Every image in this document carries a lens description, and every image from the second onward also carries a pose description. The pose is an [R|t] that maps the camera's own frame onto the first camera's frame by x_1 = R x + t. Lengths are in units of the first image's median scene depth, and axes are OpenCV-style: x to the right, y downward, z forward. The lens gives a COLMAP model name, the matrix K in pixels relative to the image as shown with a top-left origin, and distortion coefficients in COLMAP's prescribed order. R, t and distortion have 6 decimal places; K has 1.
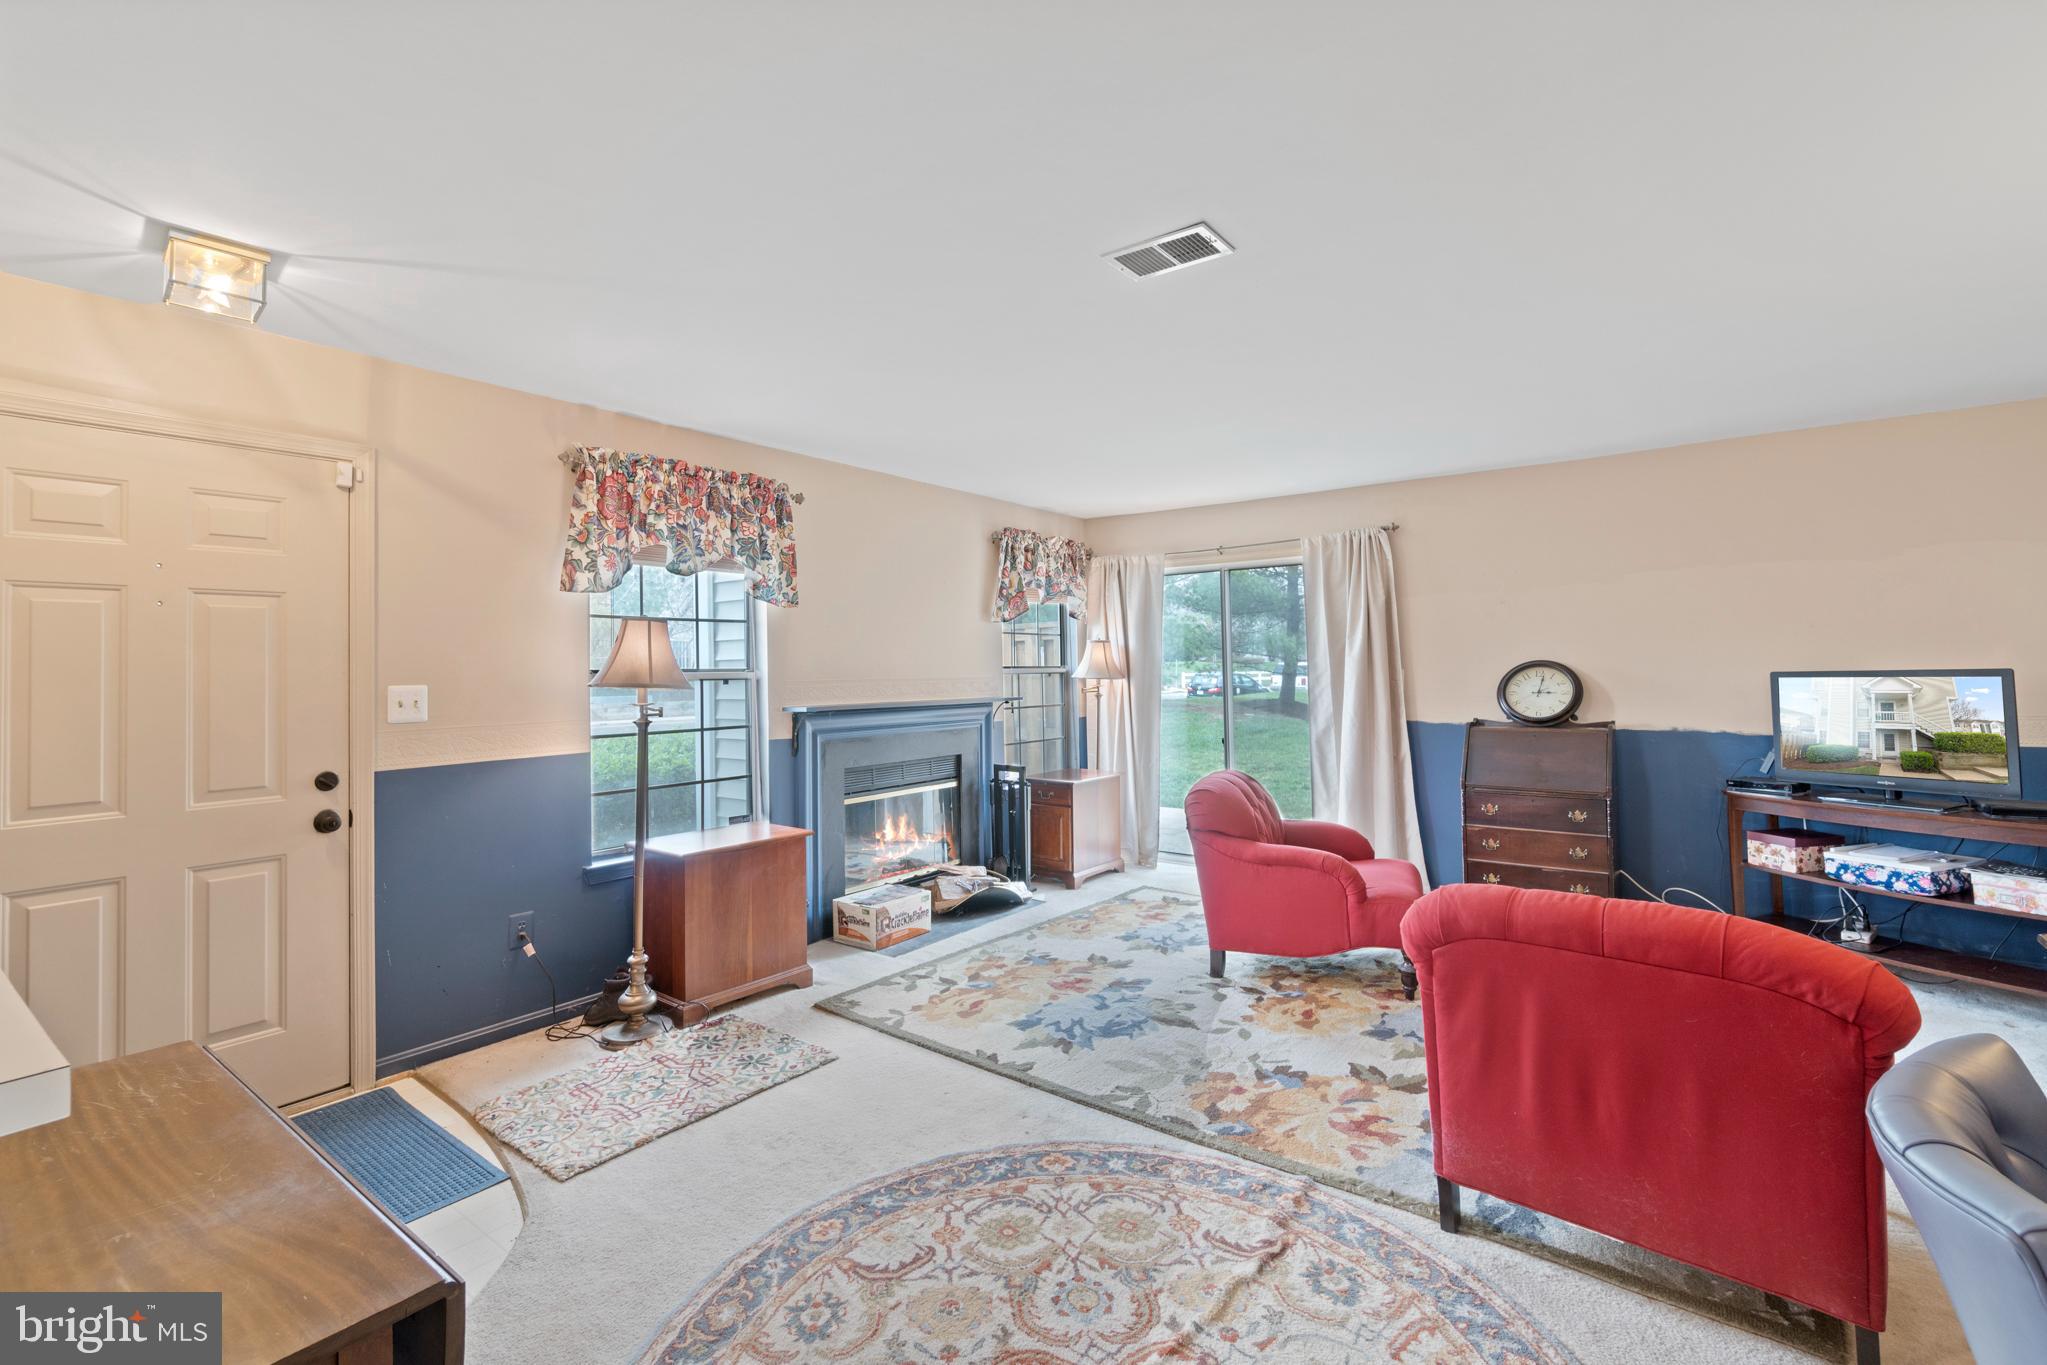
lens RADIAL K [[897.4, 0, 1030.0], [0, 897.4, 645.1], [0, 0, 1]] dist [-0.002101, 0.000284]
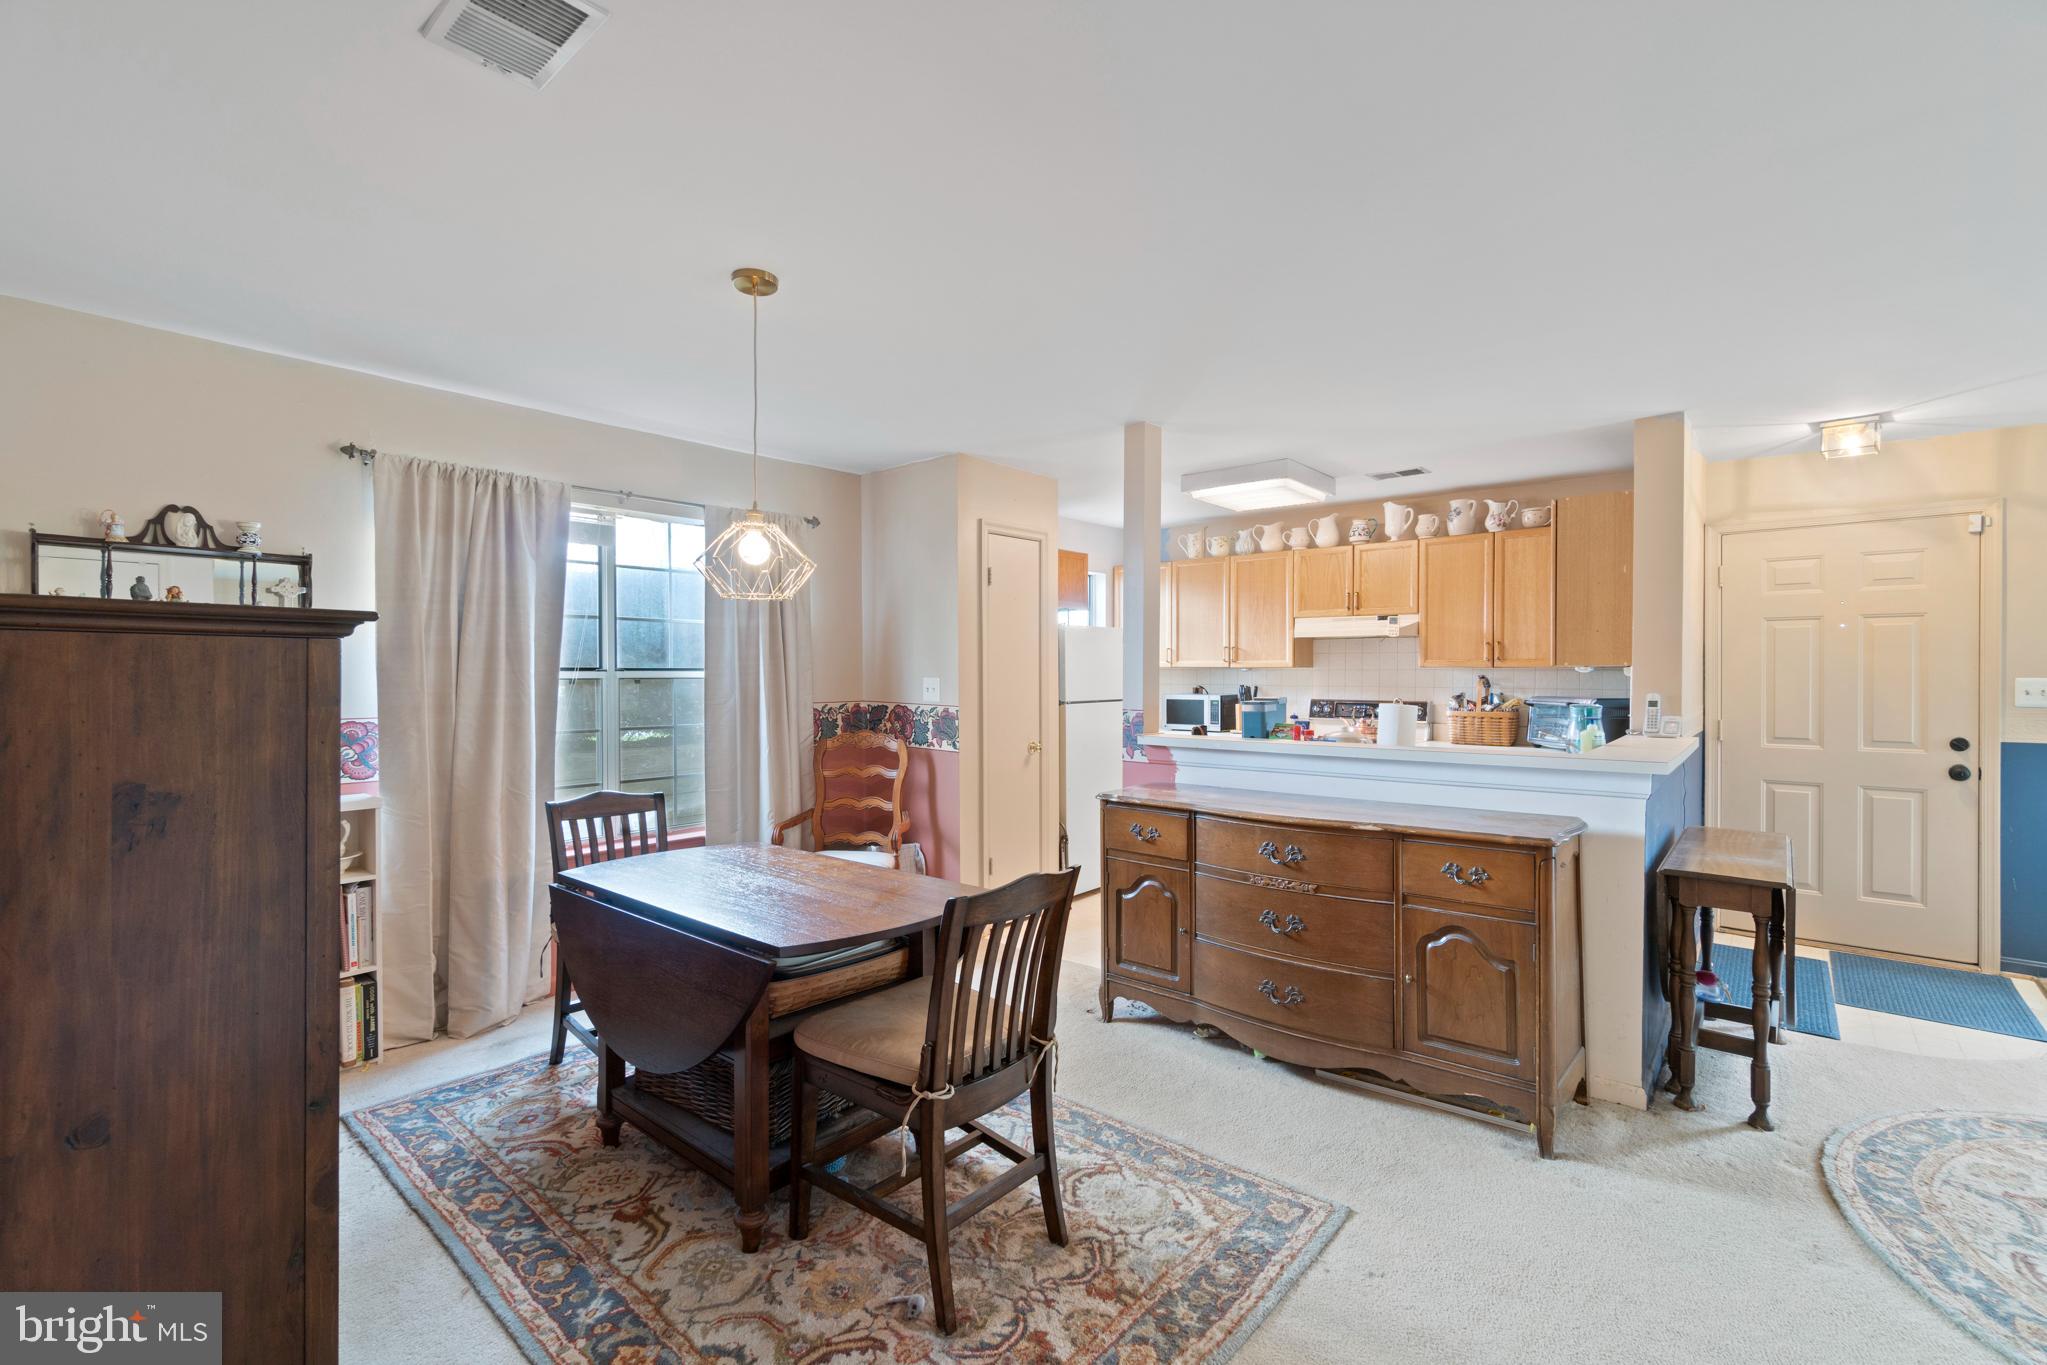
lens RADIAL K [[887.6, 0, 1023.5], [0, 887.6, 682.5], [0, 0, 1]] dist [-0.002706, 0.000979]
pose [[-0.075830, 0.026757, -0.996762, 0.524758], [0.027732, 0.999310, 0.024716, -0.015206], [0.996735, -0.025768, -0.076520, -0.264222]]
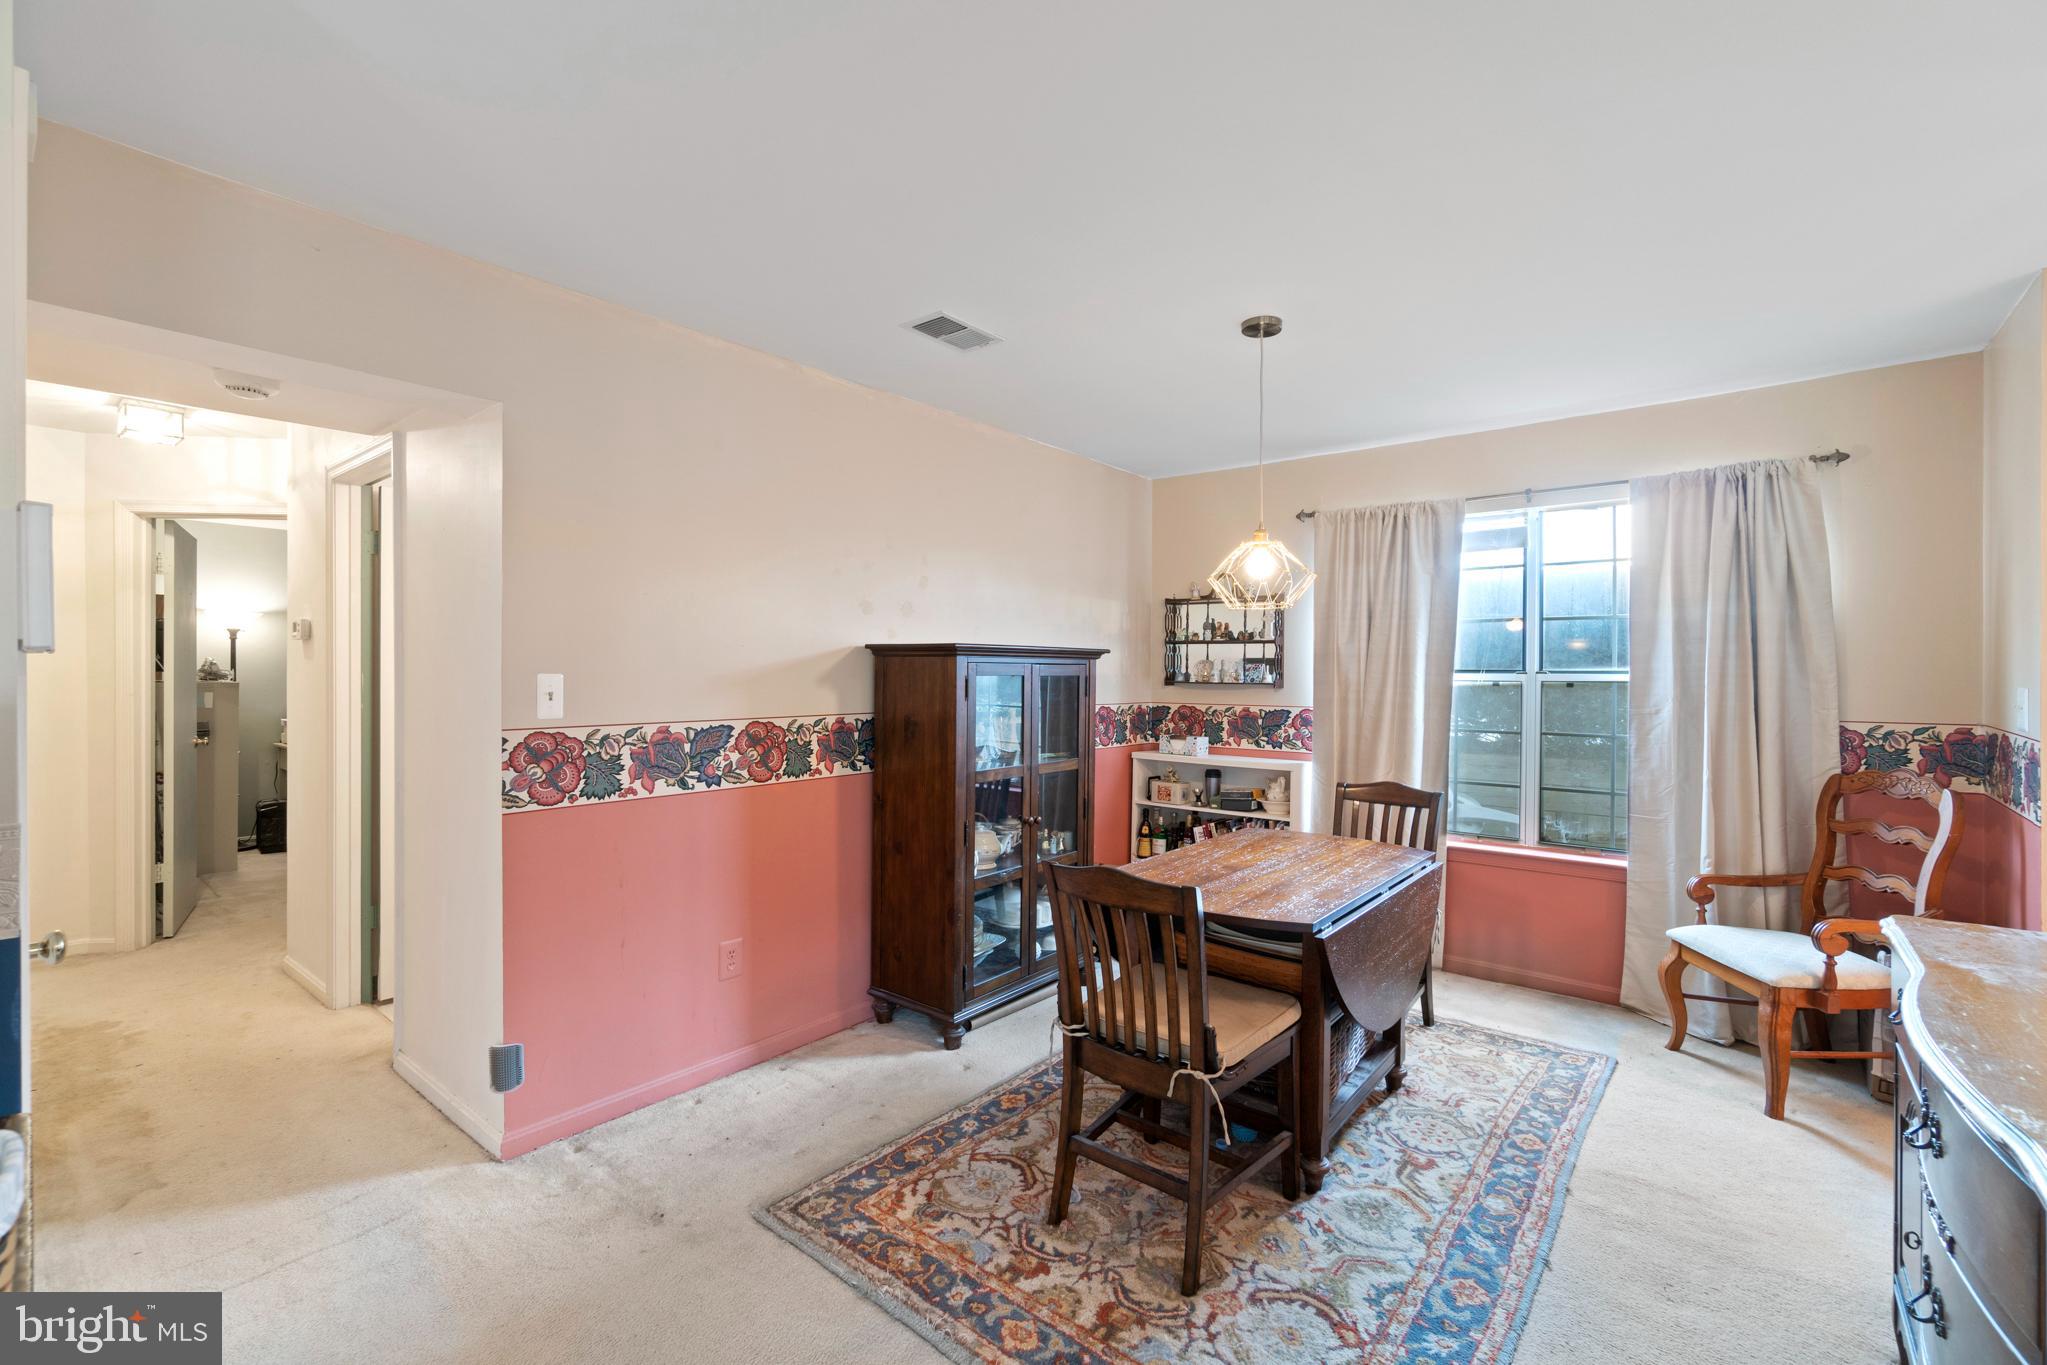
lens RADIAL K [[881.1, 0, 1022.2], [0, 881.1, 672.7], [0, 0, 1]] dist [-0.003473, -0.000100]
pose [[-0.998622, 0.008790, 0.051743, 0.074946], [0.007408, 0.999612, -0.026844, 0.004849], [-0.051959, -0.026423, -0.998300, 0.197123]]
